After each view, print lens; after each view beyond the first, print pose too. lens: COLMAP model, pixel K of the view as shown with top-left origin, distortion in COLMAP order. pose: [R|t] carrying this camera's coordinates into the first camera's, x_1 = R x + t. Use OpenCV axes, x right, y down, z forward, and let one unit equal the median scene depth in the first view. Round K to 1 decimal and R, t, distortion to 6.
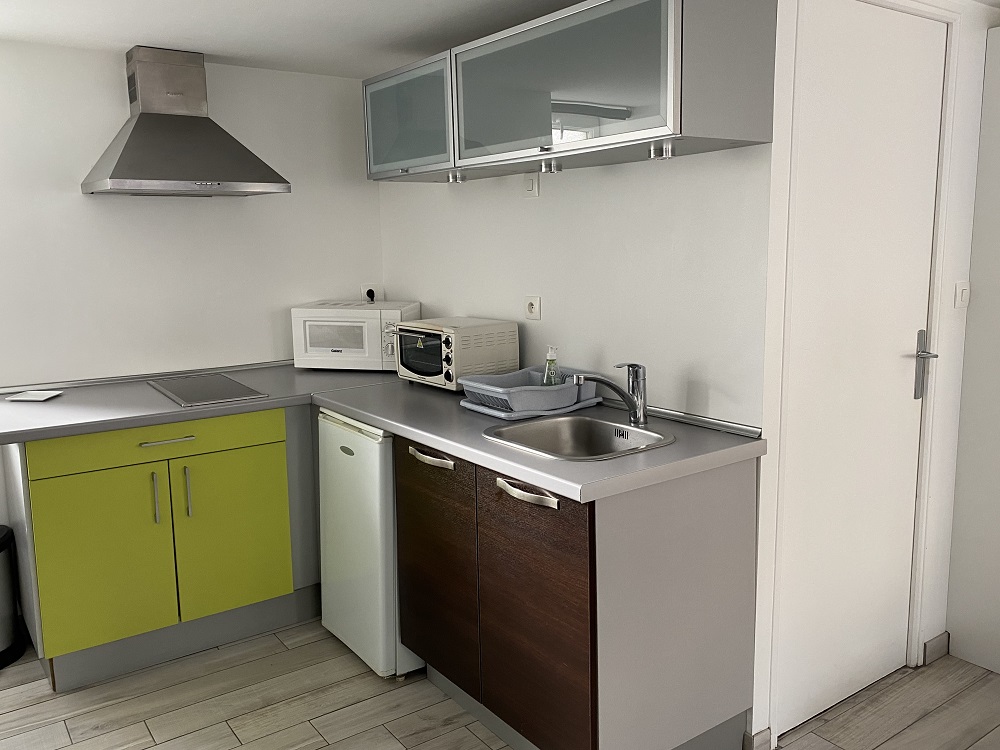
lens RADIAL K [[827.5, 0, 500.9], [0, 827.5, 374.2], [0, 0, 1]] dist [0.008177, 0.000017]
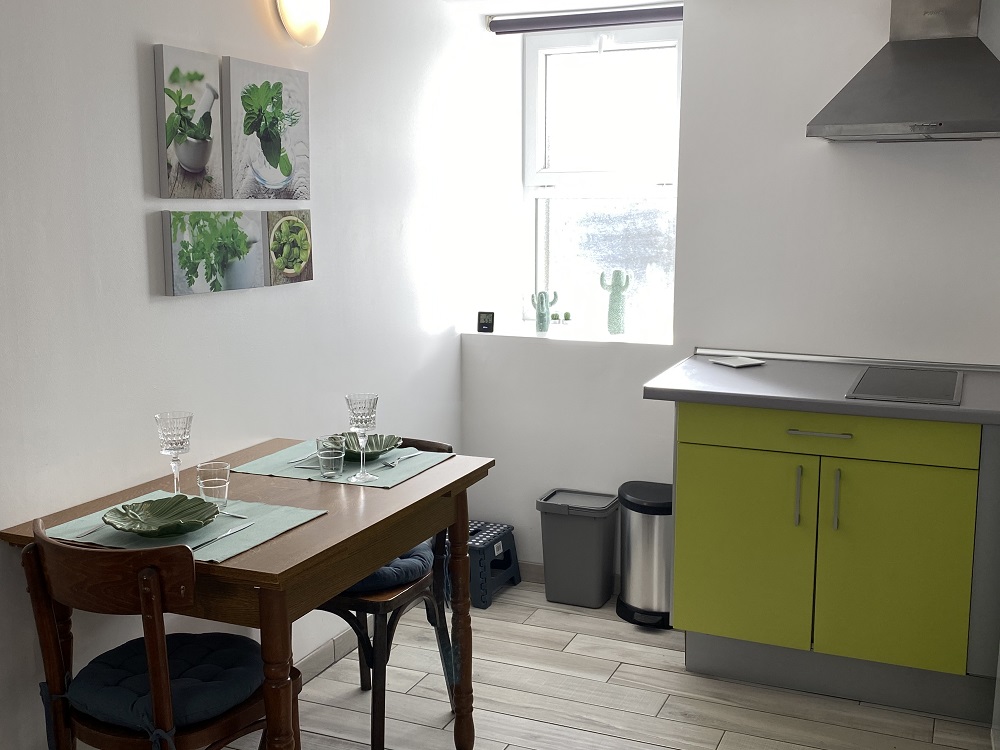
lens RADIAL K [[1074.3, 0, 500.3], [0, 1074.3, 374.1], [0, 0, 1]] dist [0.016851, 0.000000]
pose [[0.502190, 0.146320, -0.852289, 0.358786], [-0.143125, 0.986052, 0.084952, -0.026070], [0.852831, 0.079322, 0.516127, 0.147610]]
